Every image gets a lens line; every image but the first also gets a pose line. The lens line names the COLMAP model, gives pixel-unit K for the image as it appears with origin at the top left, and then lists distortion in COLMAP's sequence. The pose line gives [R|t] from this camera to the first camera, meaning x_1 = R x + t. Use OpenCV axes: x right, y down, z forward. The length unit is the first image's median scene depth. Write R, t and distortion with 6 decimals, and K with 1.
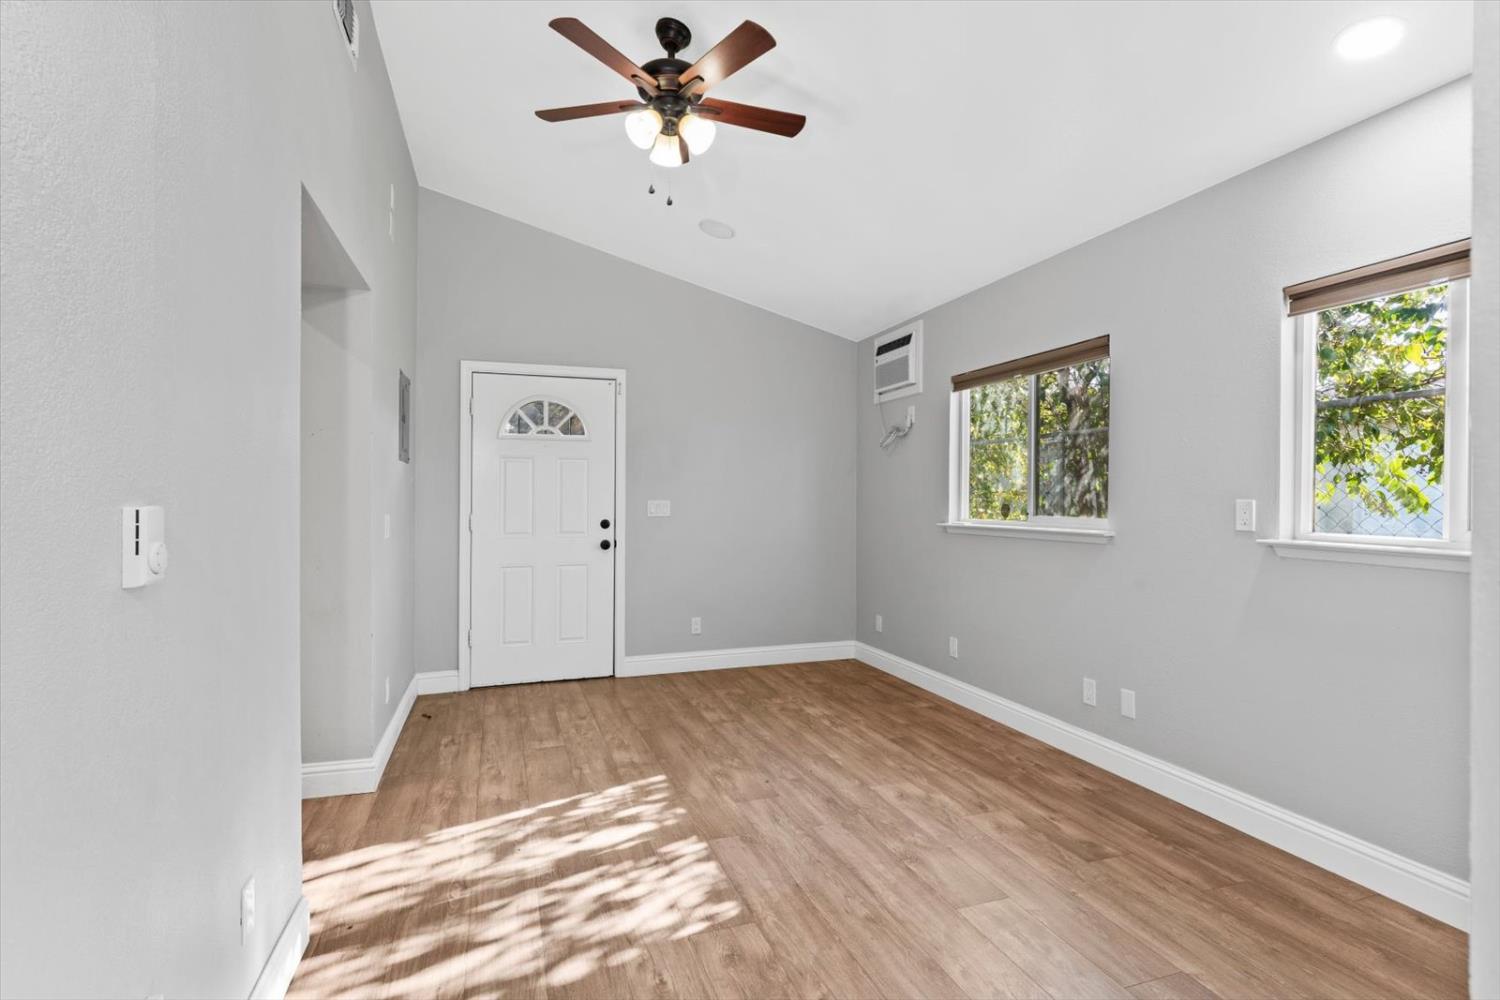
lens RADIAL K [[711.2, 0, 743.0], [0, 711.2, 491.8], [0, 0, 1]] dist [0.000044, 0.001268]
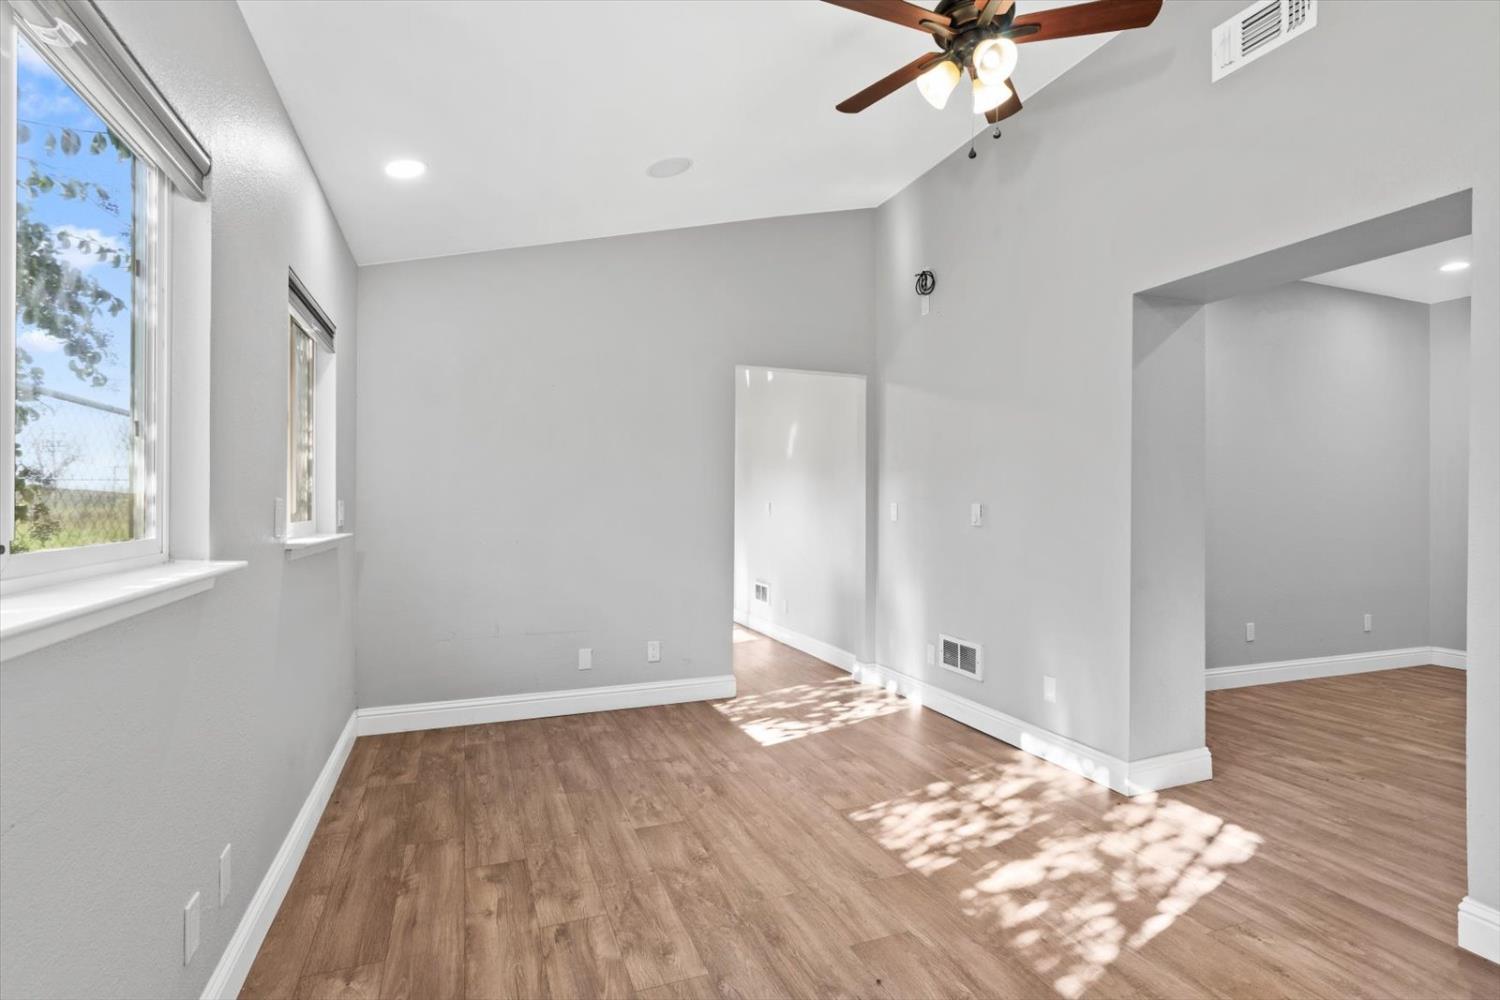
lens RADIAL K [[717.8, 0, 745.5], [0, 717.8, 505.9], [0, 0, 1]] dist [0.004054, 0.000512]
pose [[-0.998840, -0.005071, -0.047888, 0.198391], [-0.004845, 0.999977, -0.004846, 0.019309], [0.047911, -0.004608, -0.998841, 1.803922]]
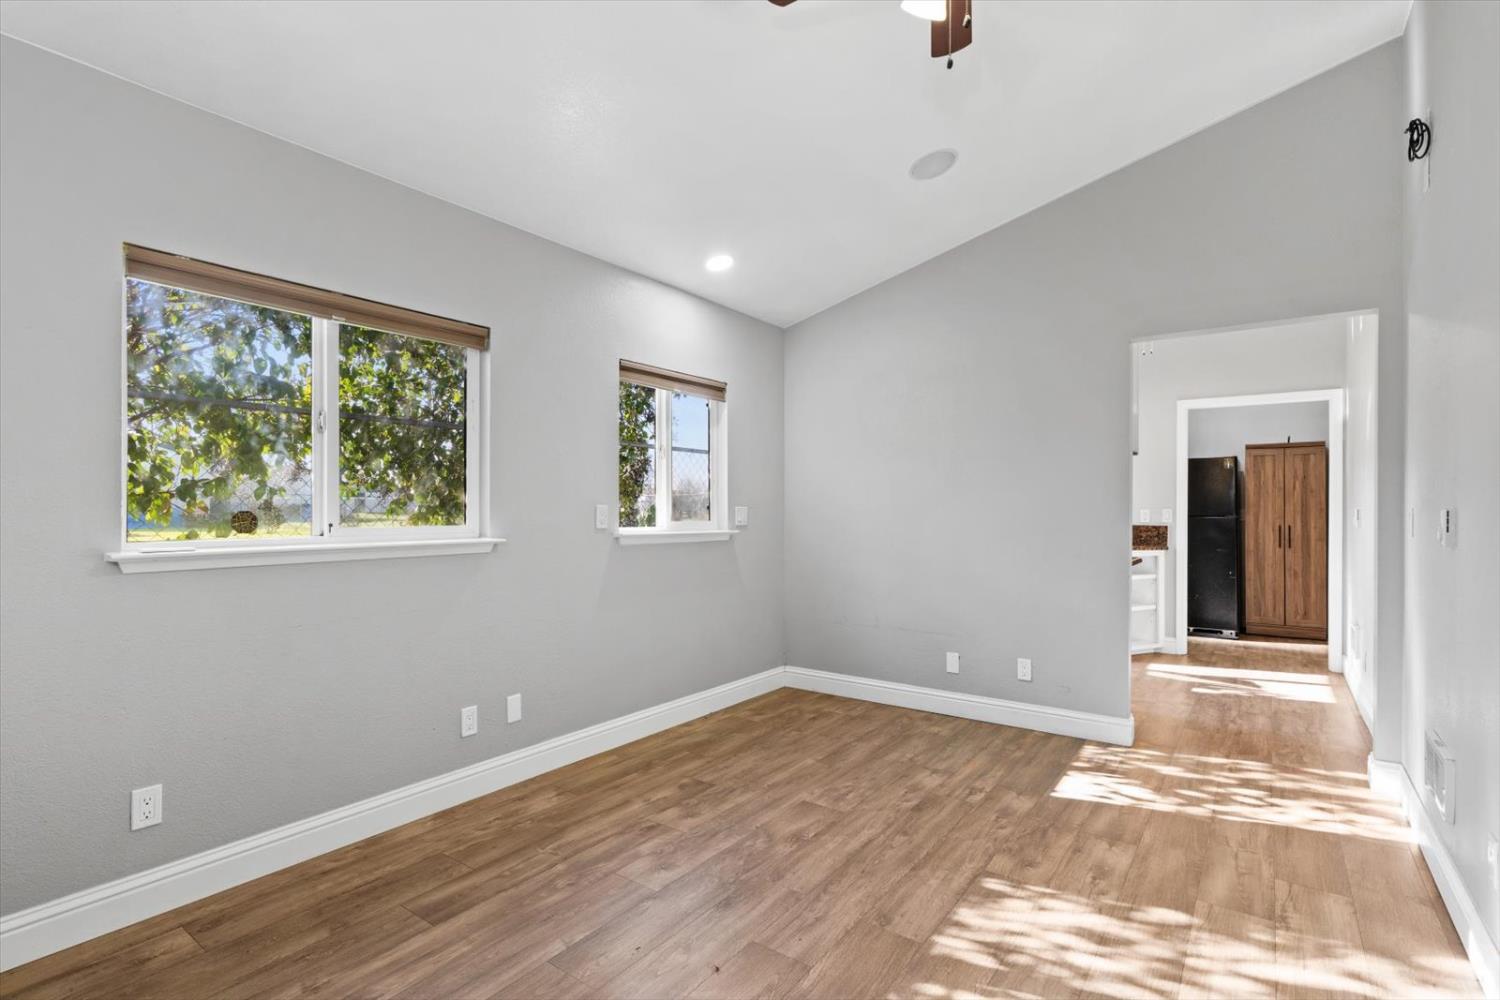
lens RADIAL K [[717.8, 0, 745.5], [0, 717.8, 505.9], [0, 0, 1]] dist [0.004054, 0.000512]
pose [[-0.573915, 0.001418, 0.818914, -0.544986], [-0.010438, 0.999905, -0.009046, 0.021734], [-0.818849, -0.013739, -0.573845, 1.515086]]
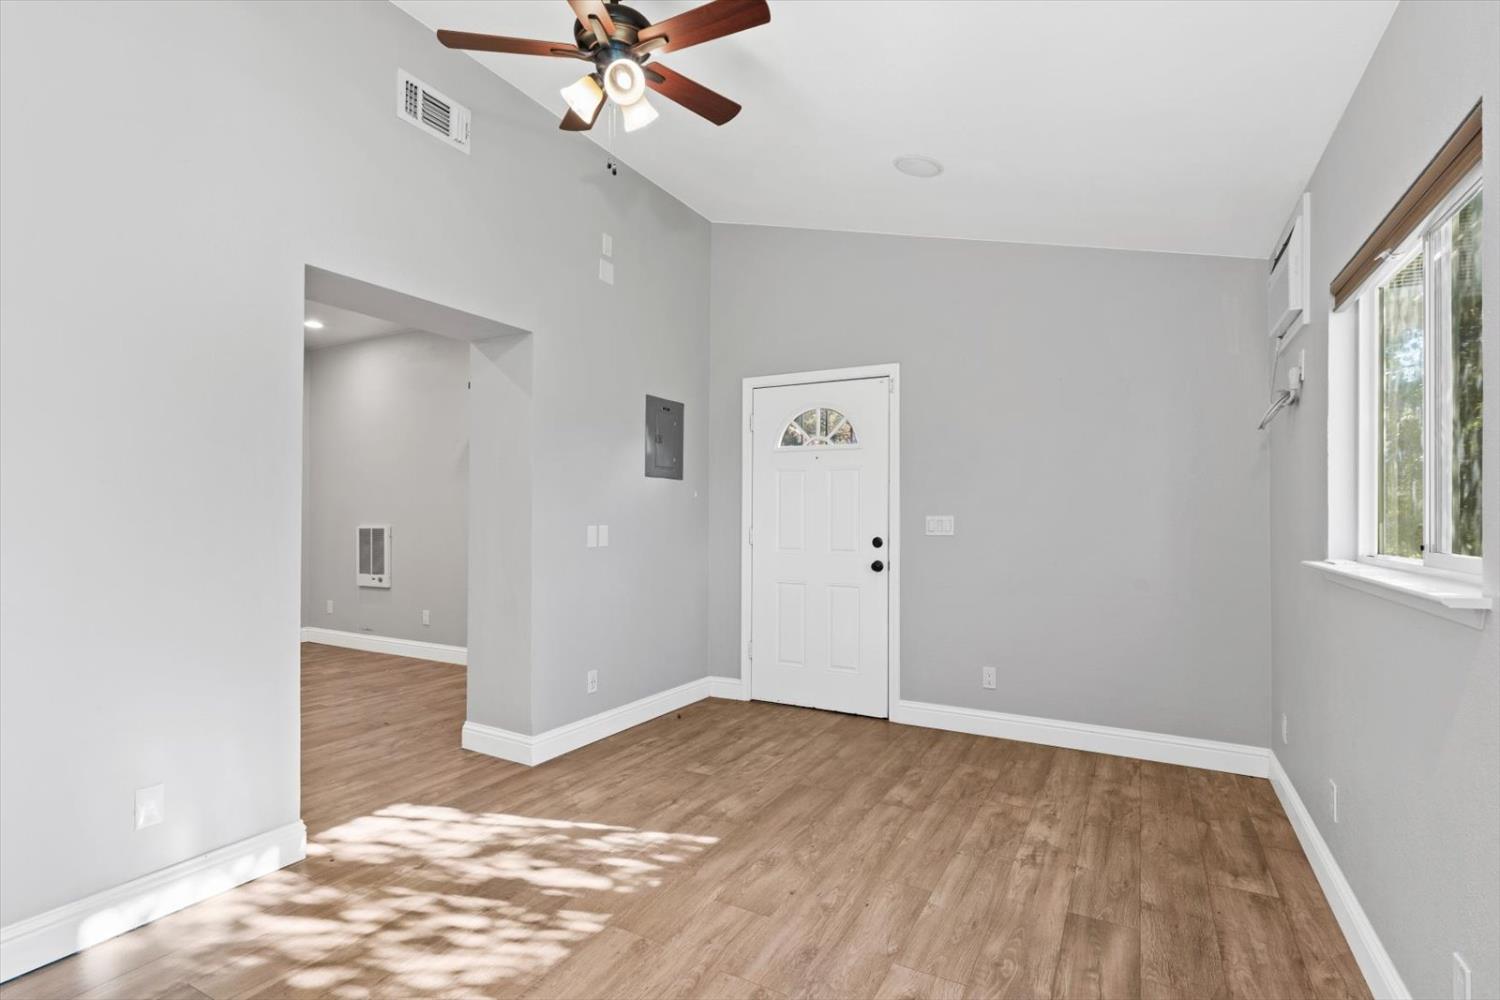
lens RADIAL K [[717.8, 0, 745.5], [0, 717.8, 505.9], [0, 0, 1]] dist [0.004054, 0.000512]
pose [[0.673164, -0.004730, -0.739478, 0.634502], [0.003395, 0.999989, -0.003305, 0.004680], [0.739485, -0.000286, 0.673173, 0.518947]]
